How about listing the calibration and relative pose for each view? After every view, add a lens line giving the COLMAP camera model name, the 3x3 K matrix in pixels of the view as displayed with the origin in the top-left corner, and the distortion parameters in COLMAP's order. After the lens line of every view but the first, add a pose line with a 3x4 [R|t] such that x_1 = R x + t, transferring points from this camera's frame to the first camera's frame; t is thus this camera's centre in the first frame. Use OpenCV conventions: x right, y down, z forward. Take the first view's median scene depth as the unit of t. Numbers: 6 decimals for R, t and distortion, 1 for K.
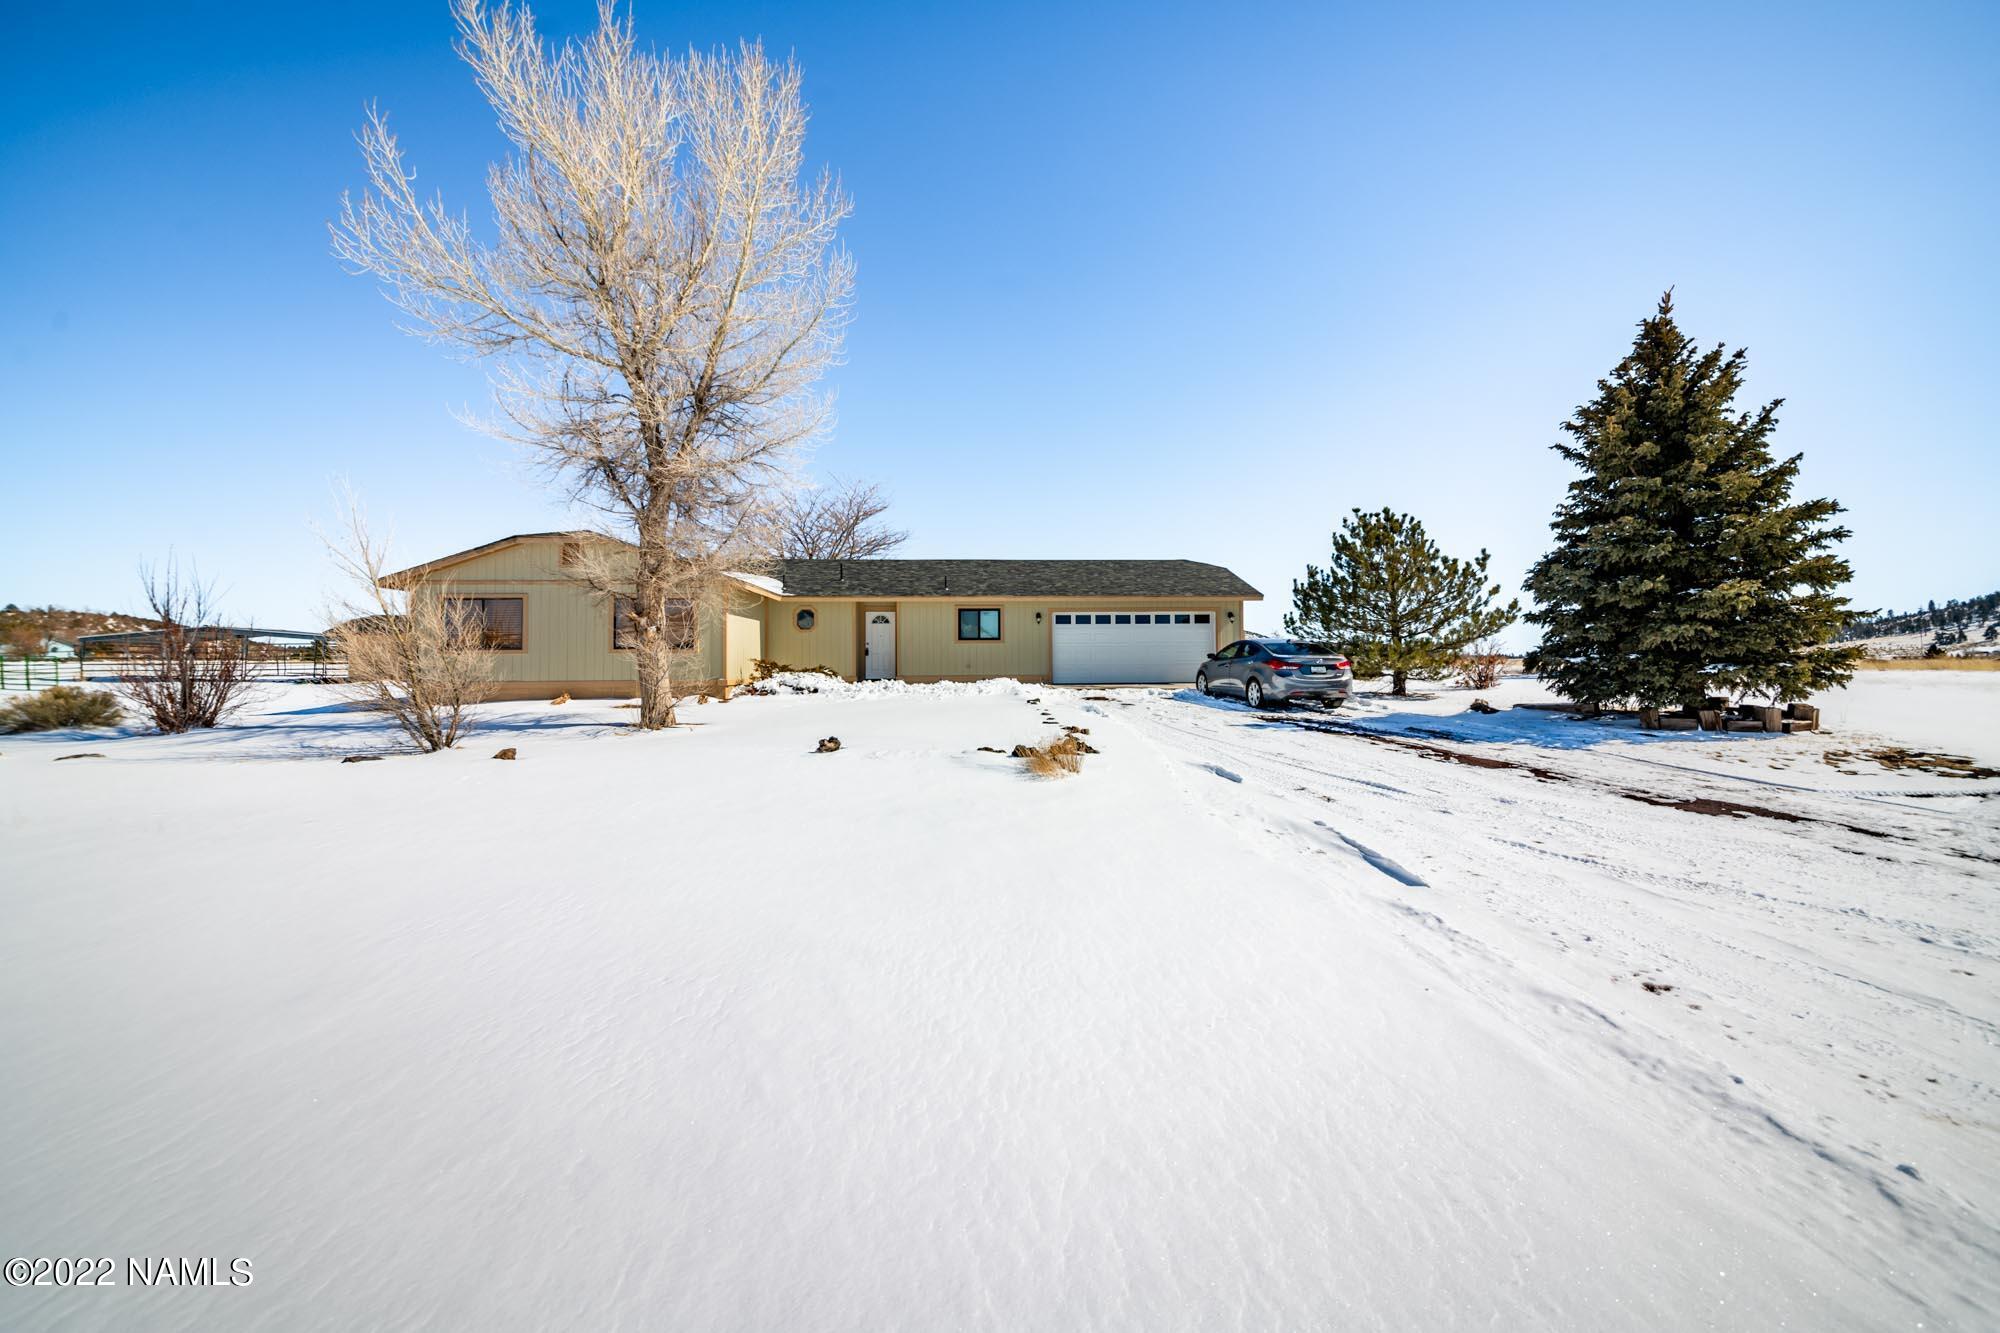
lens RADIAL K [[695.4, 0, 992.8], [0, 695.4, 659.6], [0, 0, 1]] dist [0.003093, -0.000707]
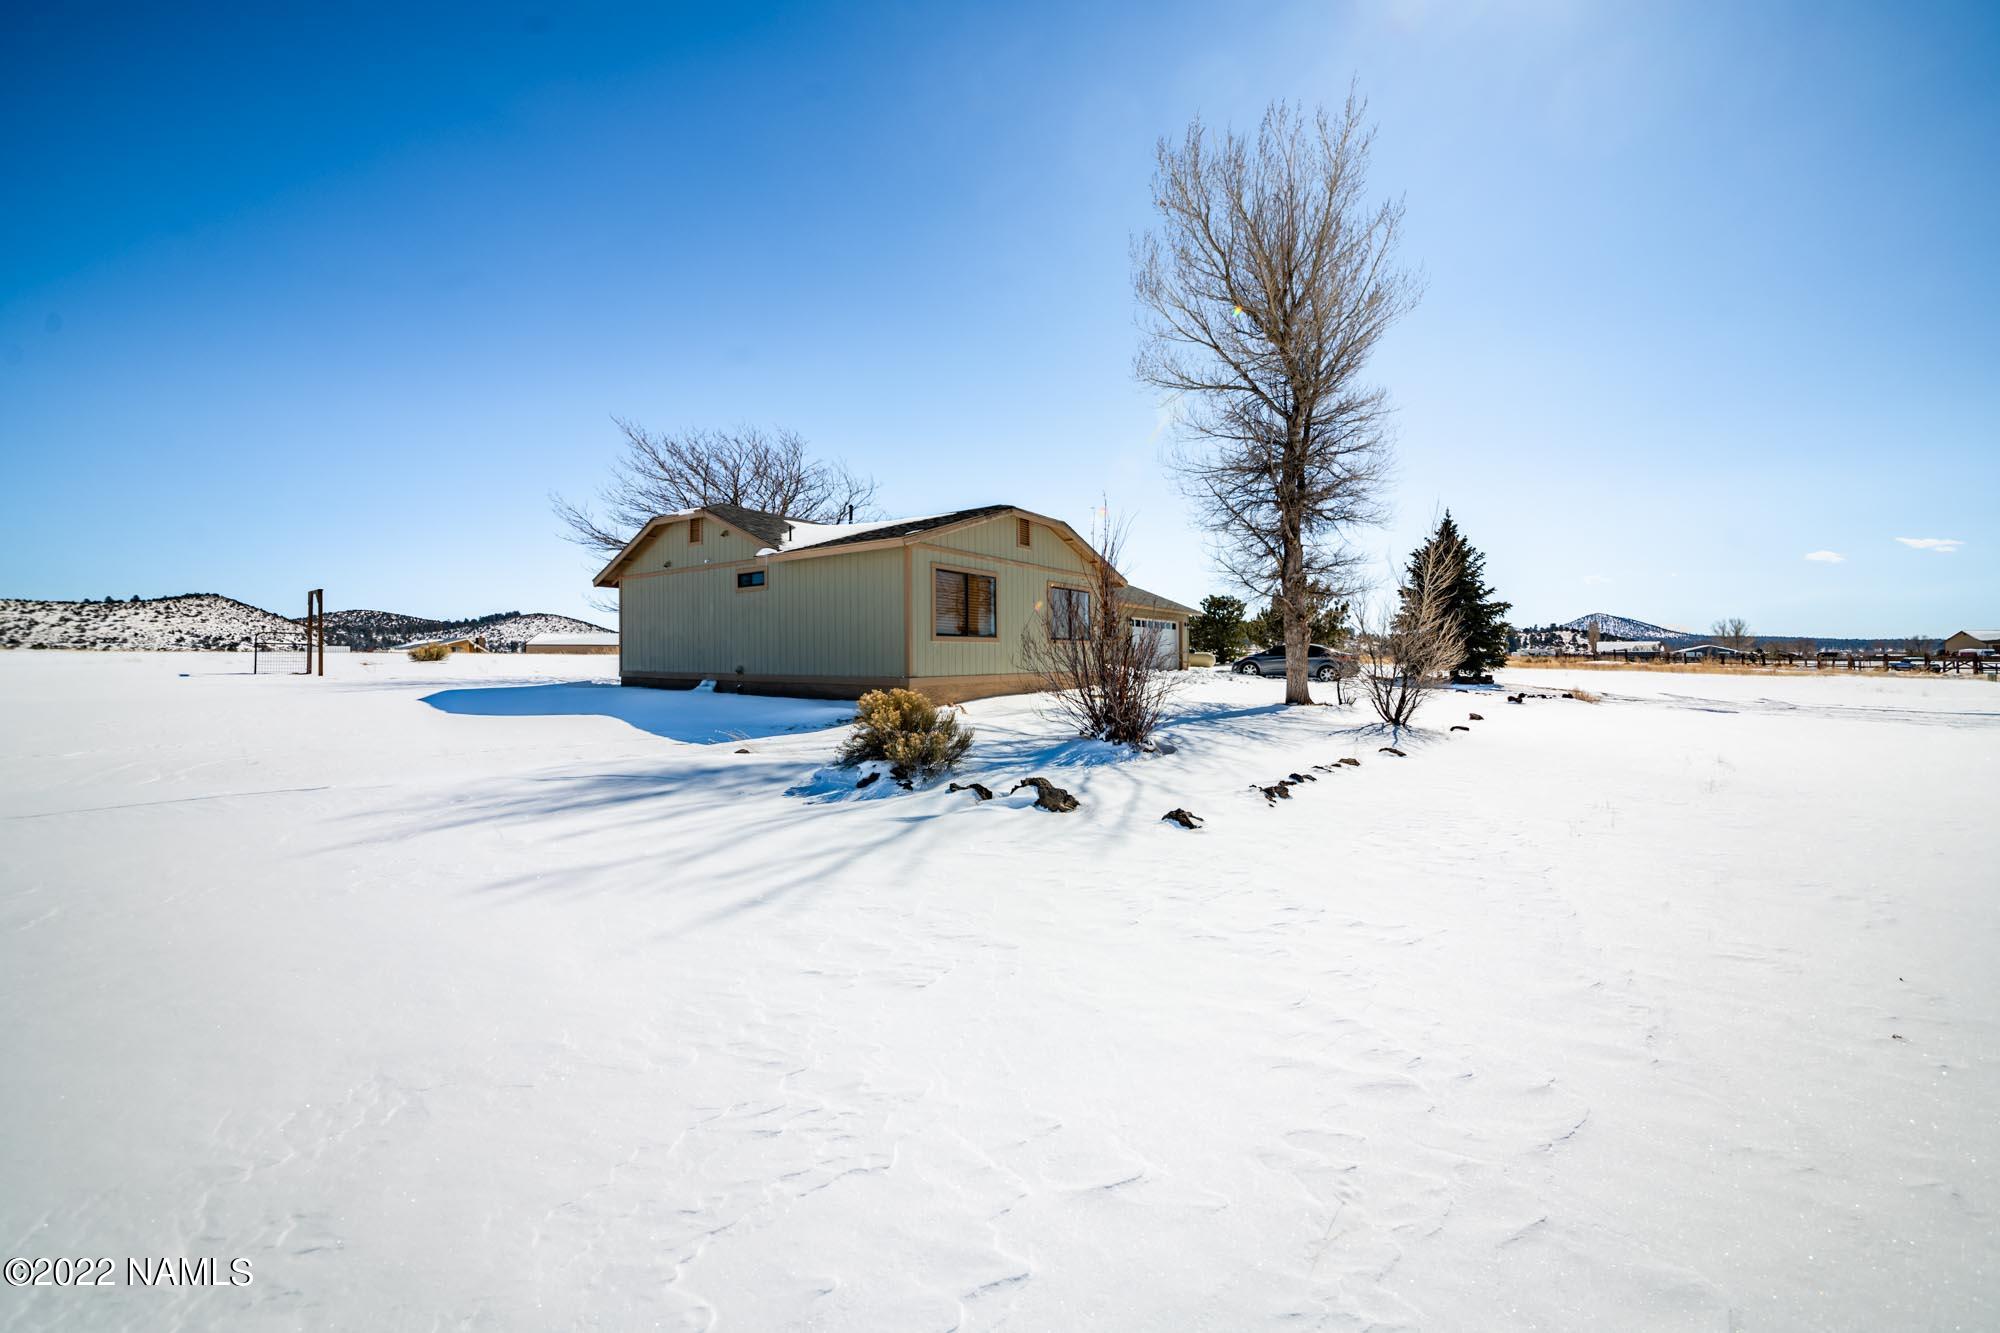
lens RADIAL K [[695.4, 0, 990.5], [0, 695.4, 655.4], [0, 0, 1]] dist [0.003093, -0.000707]
pose [[0.636218, 0.006903, 0.771478, -1.338174], [-0.009508, 0.999954, -0.001106, 0.008760], [-0.771450, -0.006632, 0.636255, 0.457897]]
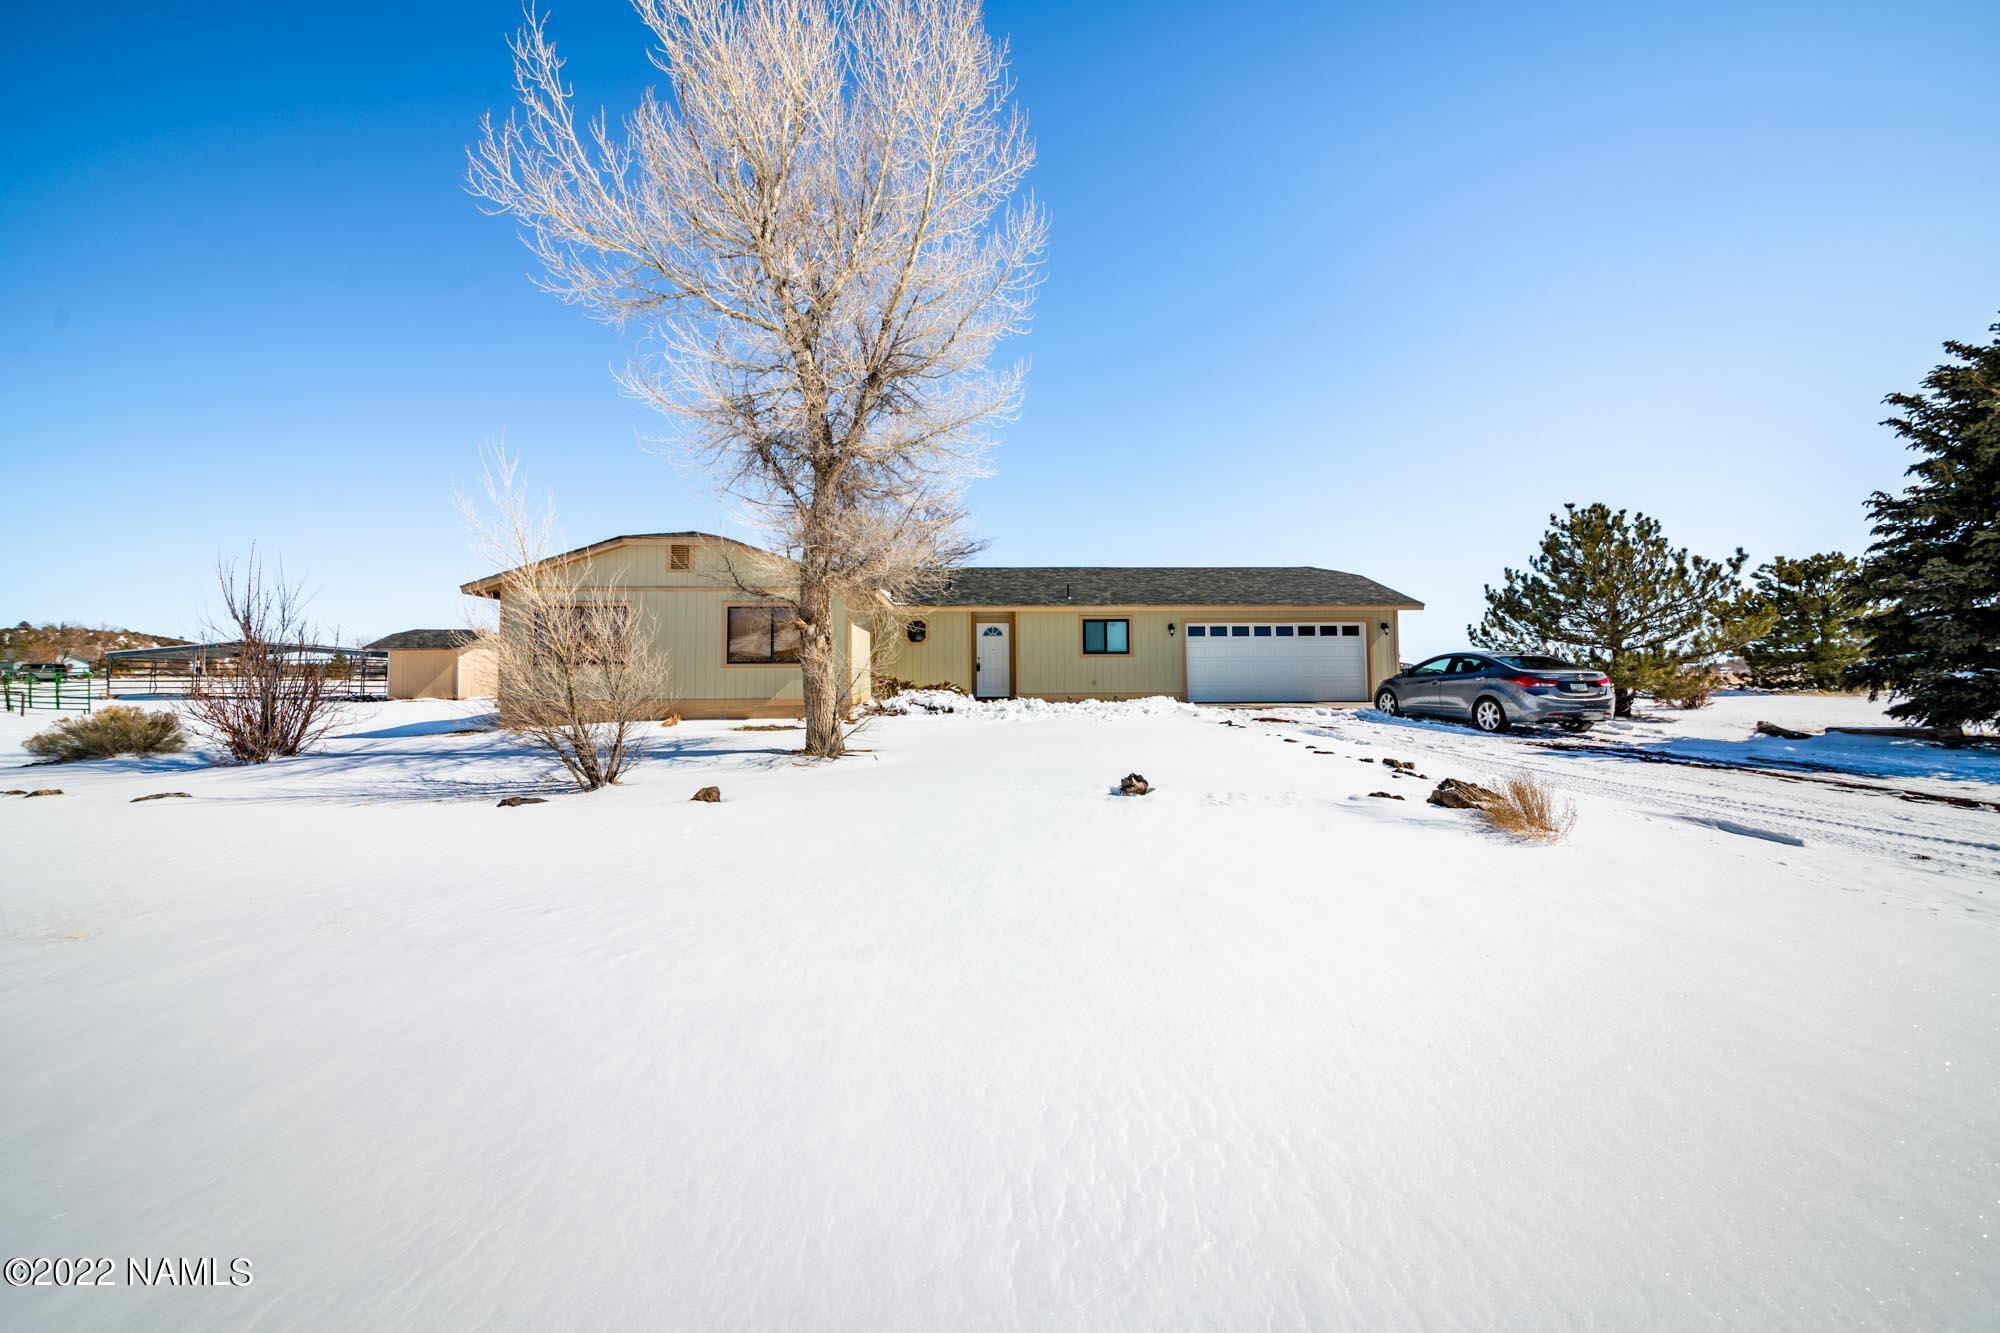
lens RADIAL K [[695.4, 0, 990.6], [0, 695.4, 660.4], [0, 0, 1]] dist [0.003093, -0.000707]
pose [[0.999980, -0.000249, -0.006344, -0.201562], [0.000103, 0.999733, -0.023093, 0.001307], [0.006348, 0.023092, 0.999713, 0.116297]]
